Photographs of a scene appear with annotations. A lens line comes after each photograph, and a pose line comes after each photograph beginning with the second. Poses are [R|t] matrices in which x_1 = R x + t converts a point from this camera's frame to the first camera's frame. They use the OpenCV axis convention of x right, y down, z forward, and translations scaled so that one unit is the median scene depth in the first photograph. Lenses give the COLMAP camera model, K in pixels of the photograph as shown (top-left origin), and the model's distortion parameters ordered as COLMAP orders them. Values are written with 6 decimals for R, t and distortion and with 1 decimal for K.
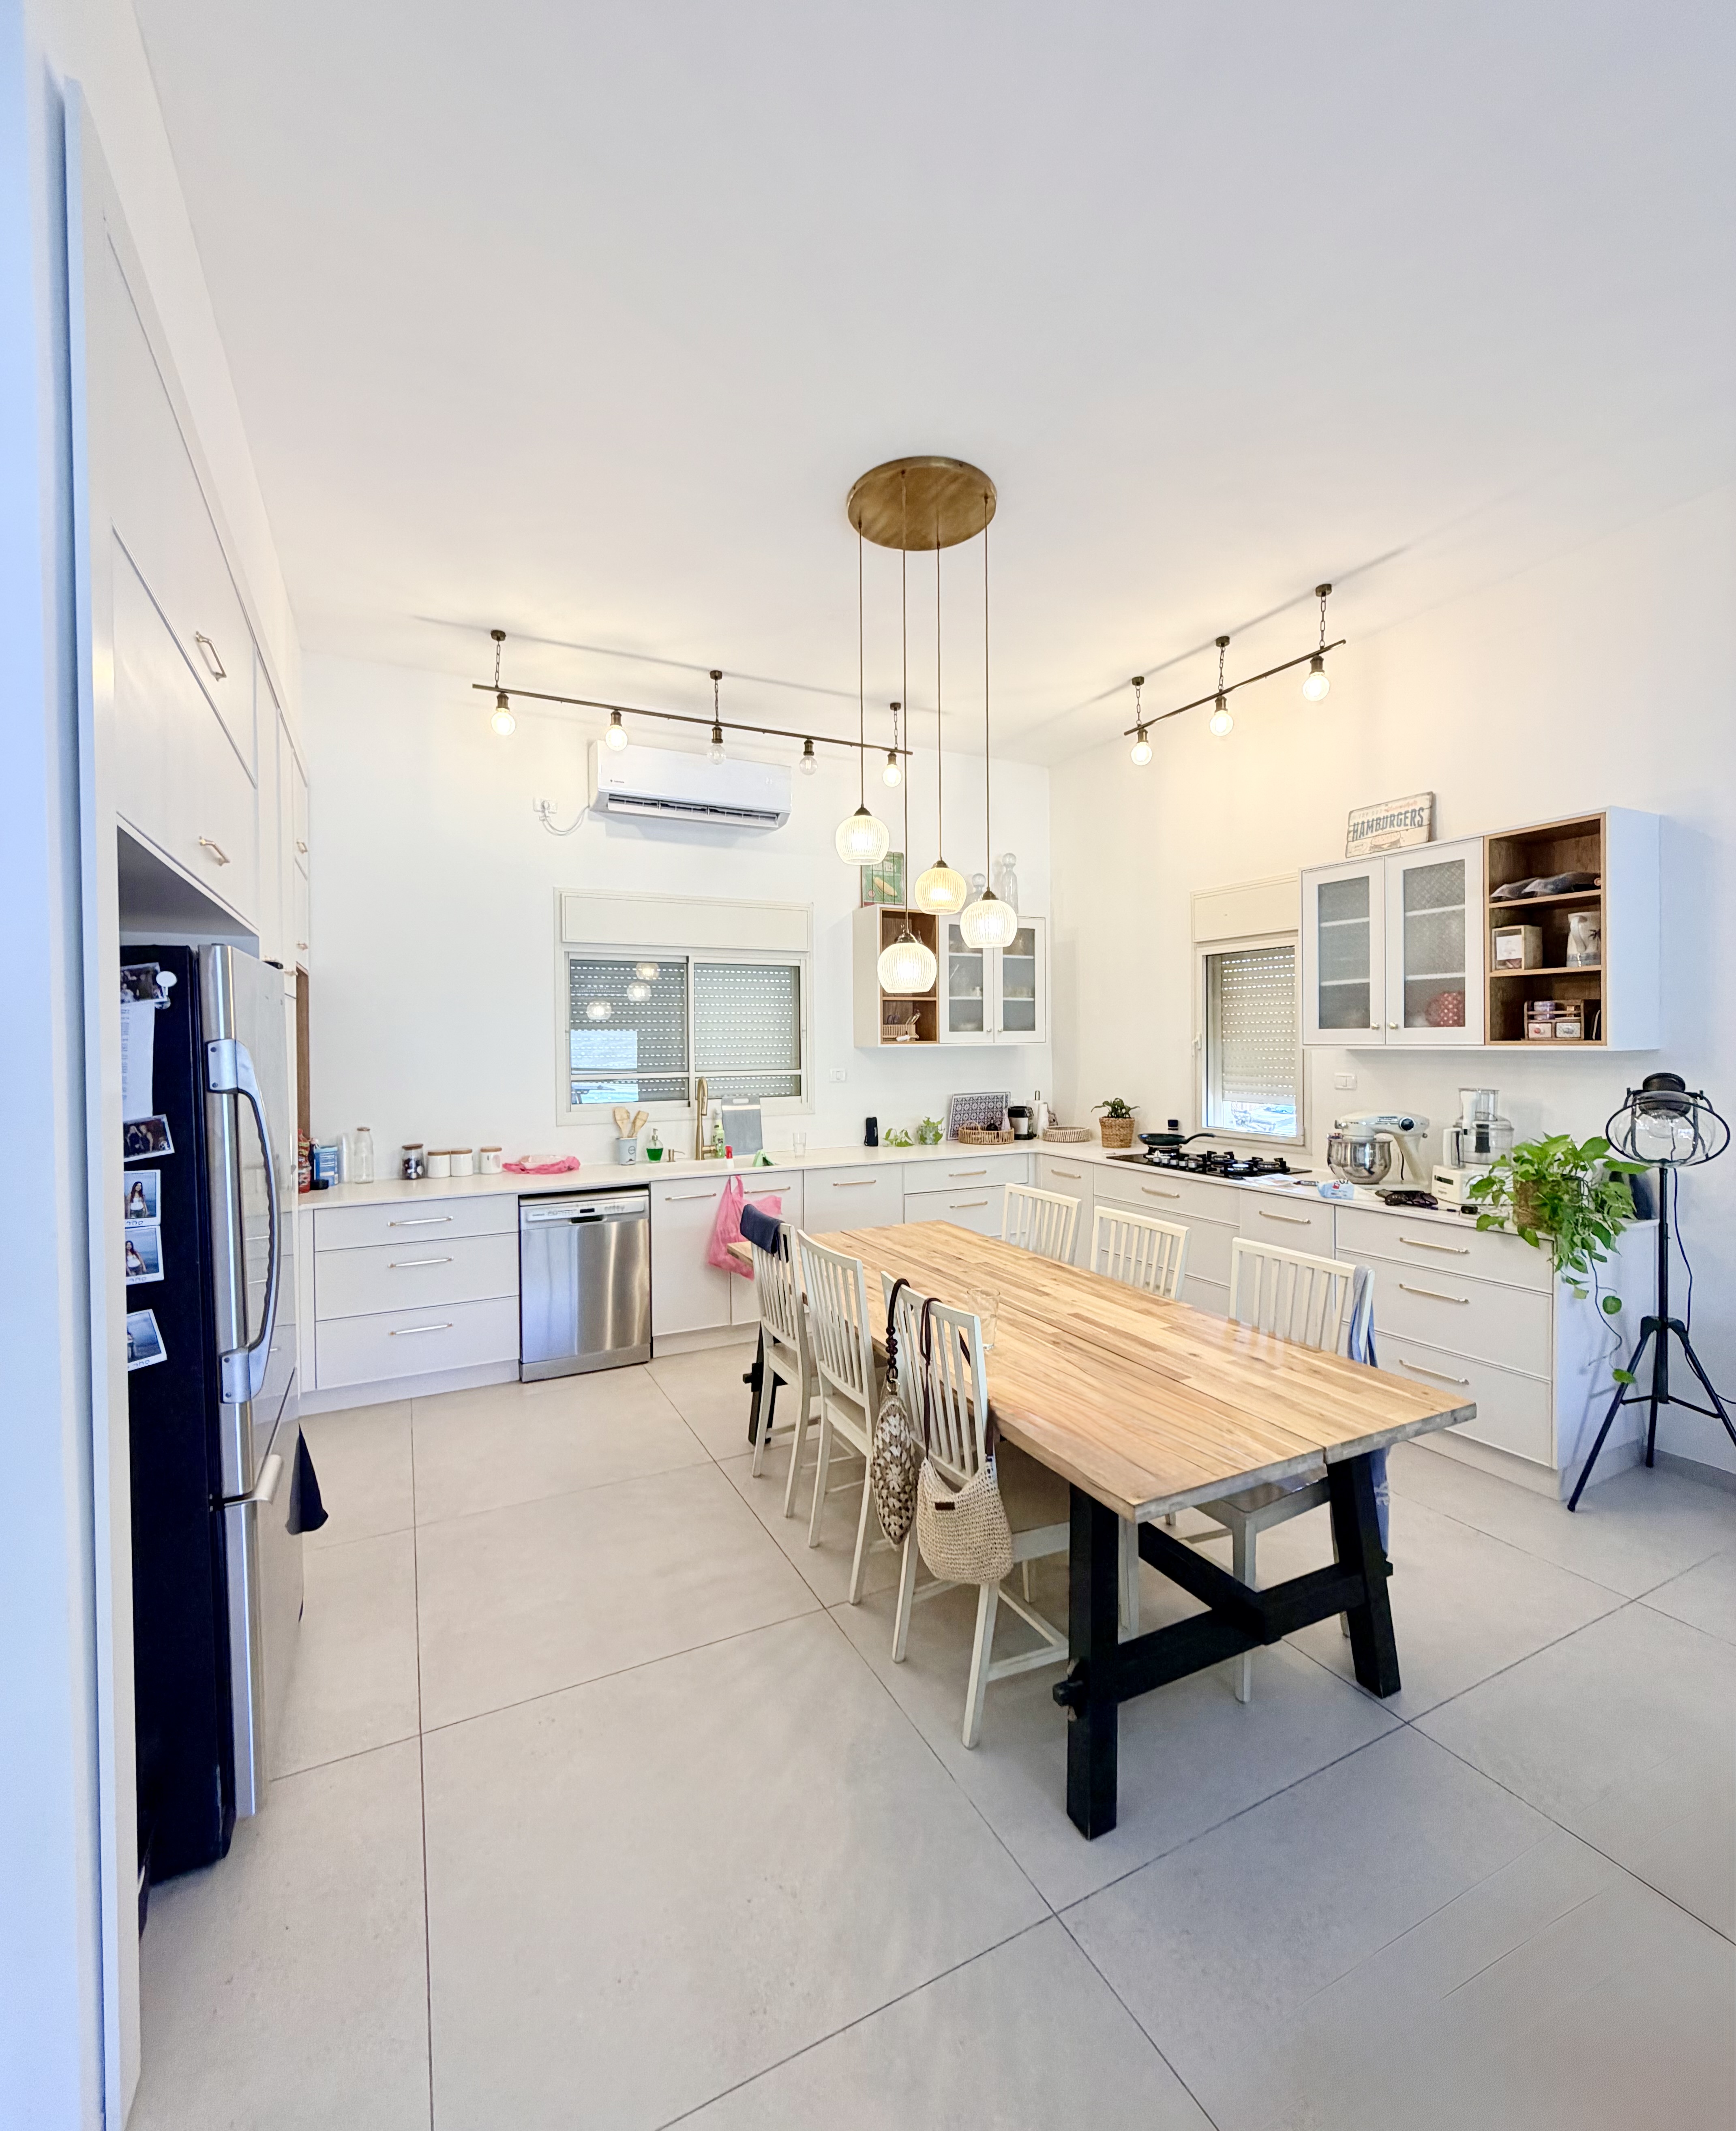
lens RADIAL K [[932.1, 0, 866.8], [0, 932.1, 1060.2], [0, 0, 1]] dist [-0.001333, -0.000035]
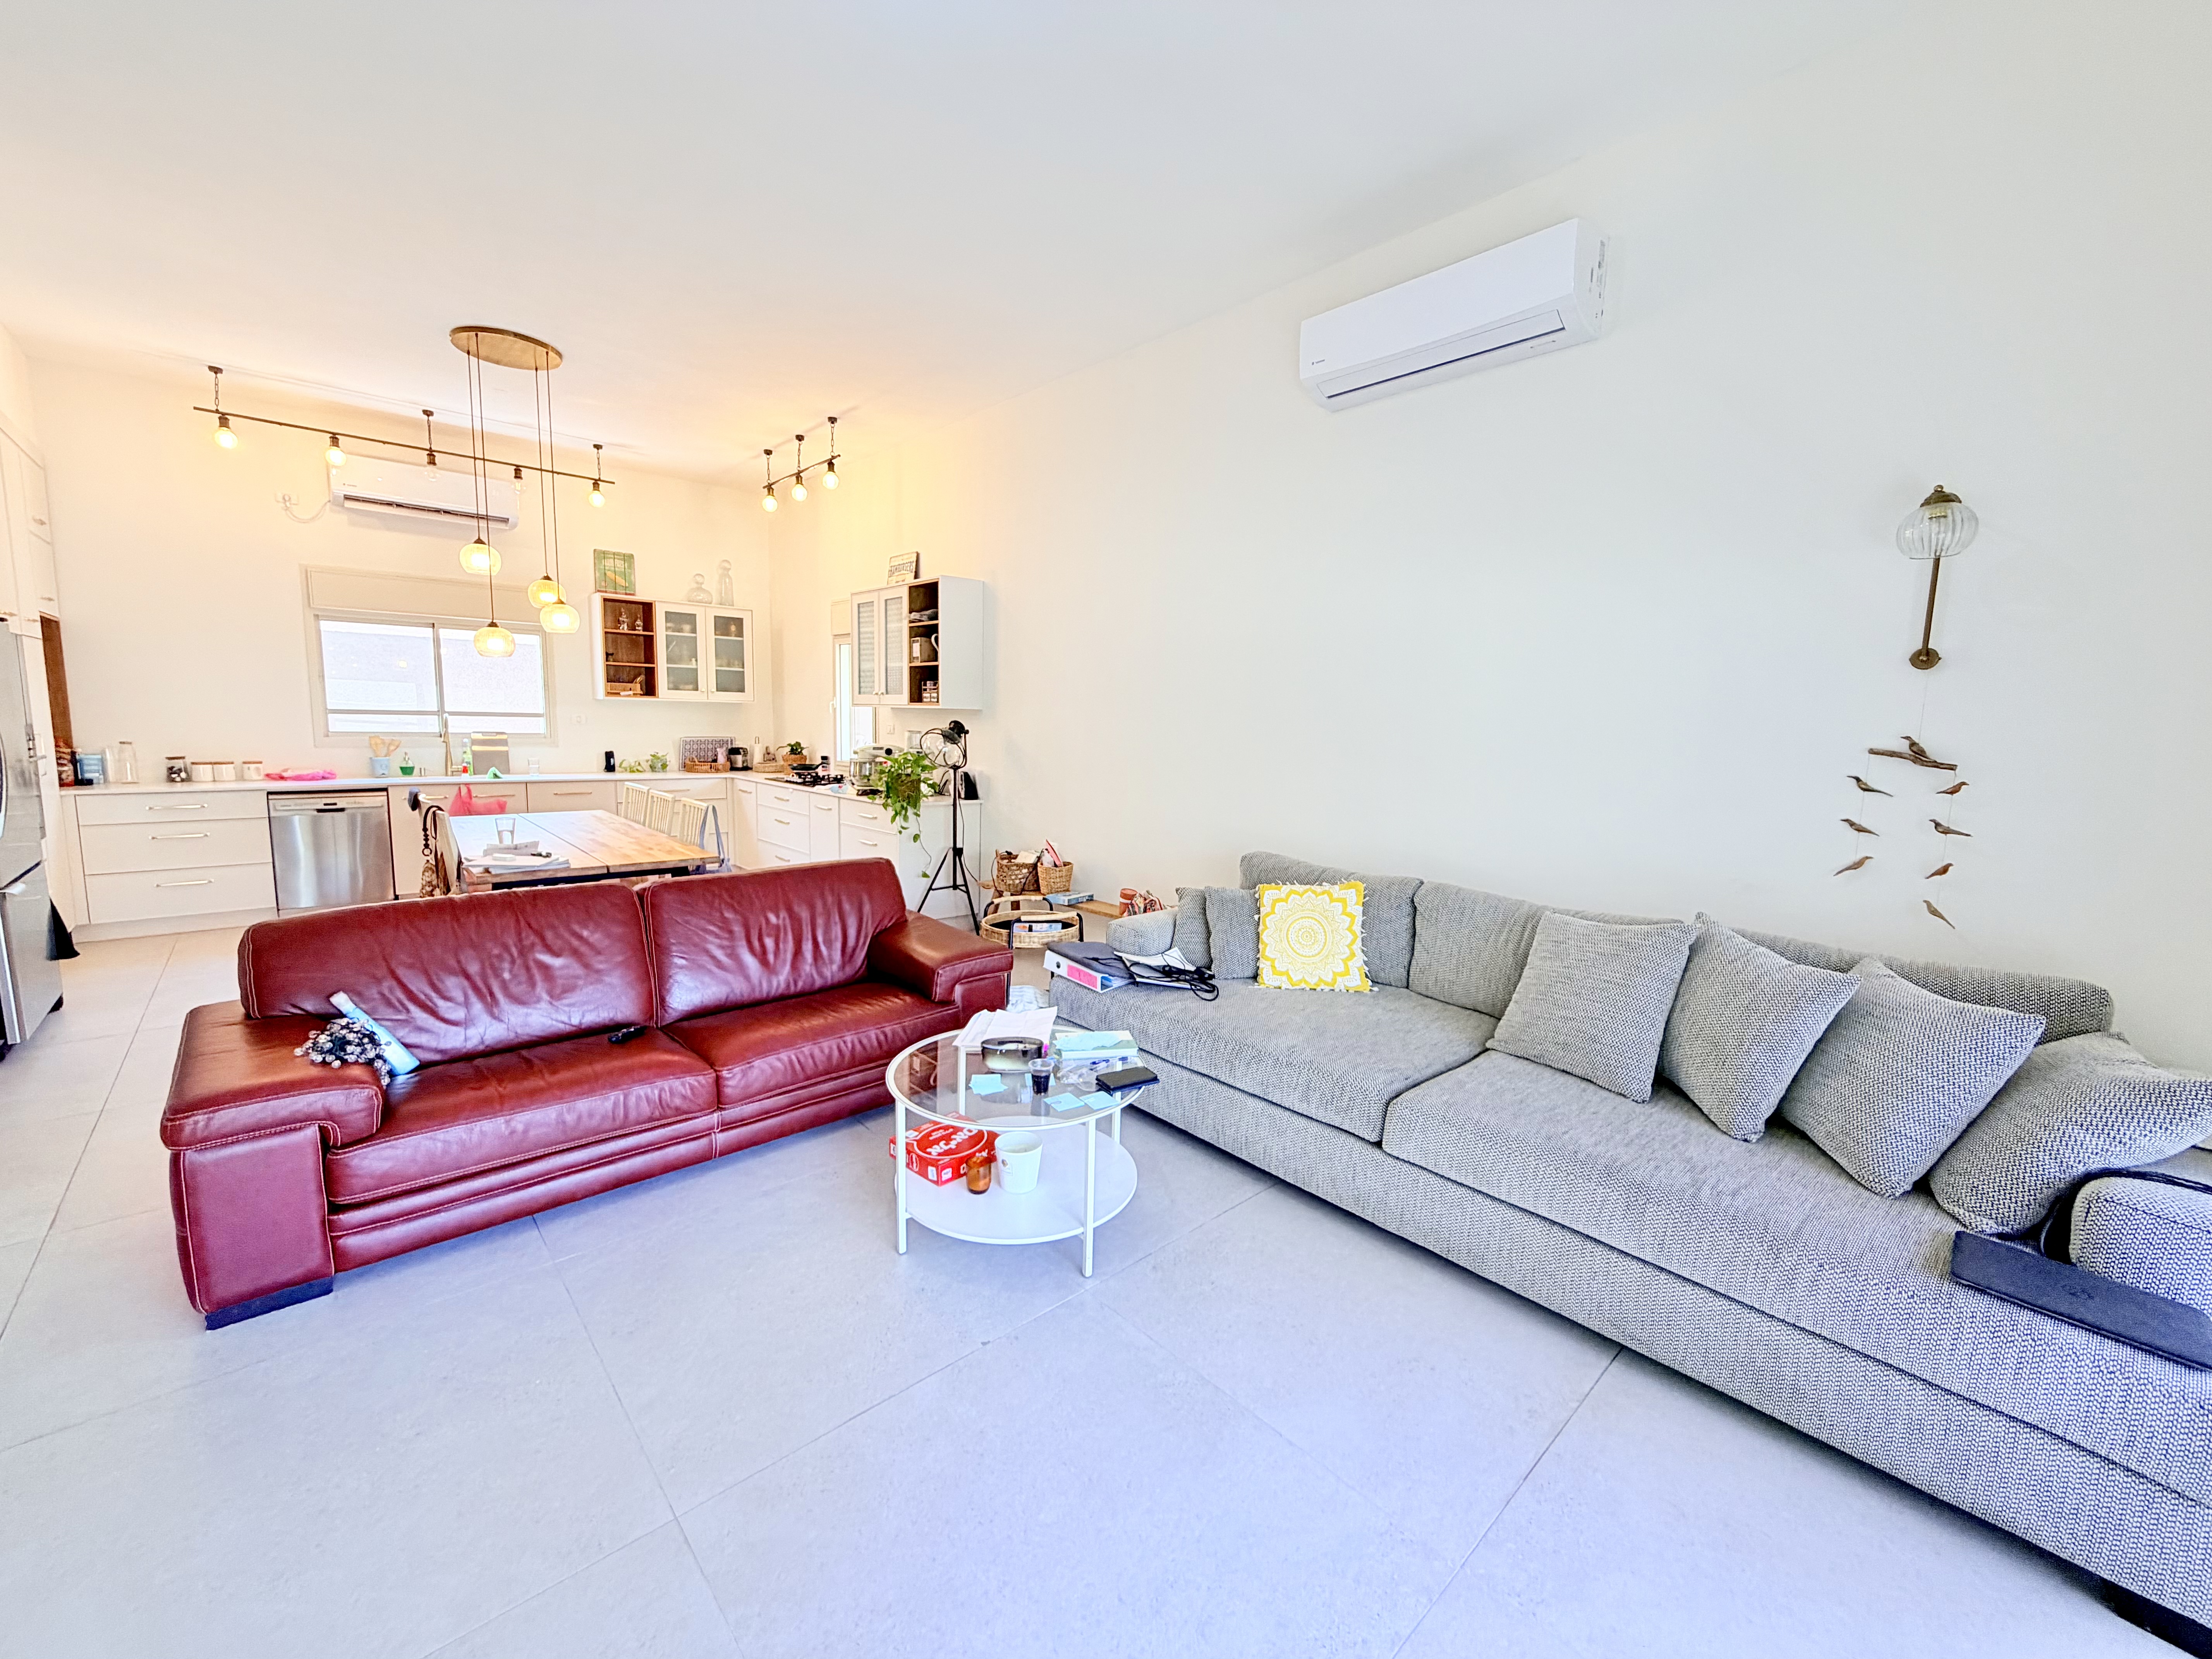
lens RADIAL K [[886.4, 0, 1106.1], [0, 886.4, 835.3], [0, 0, 1]] dist [-0.002214, -0.000026]
pose [[0.960959, -0.002880, 0.276677, 0.426361], [-0.028187, 0.993725, 0.108243, 0.028244], [-0.275253, -0.111816, 0.954847, -0.564635]]
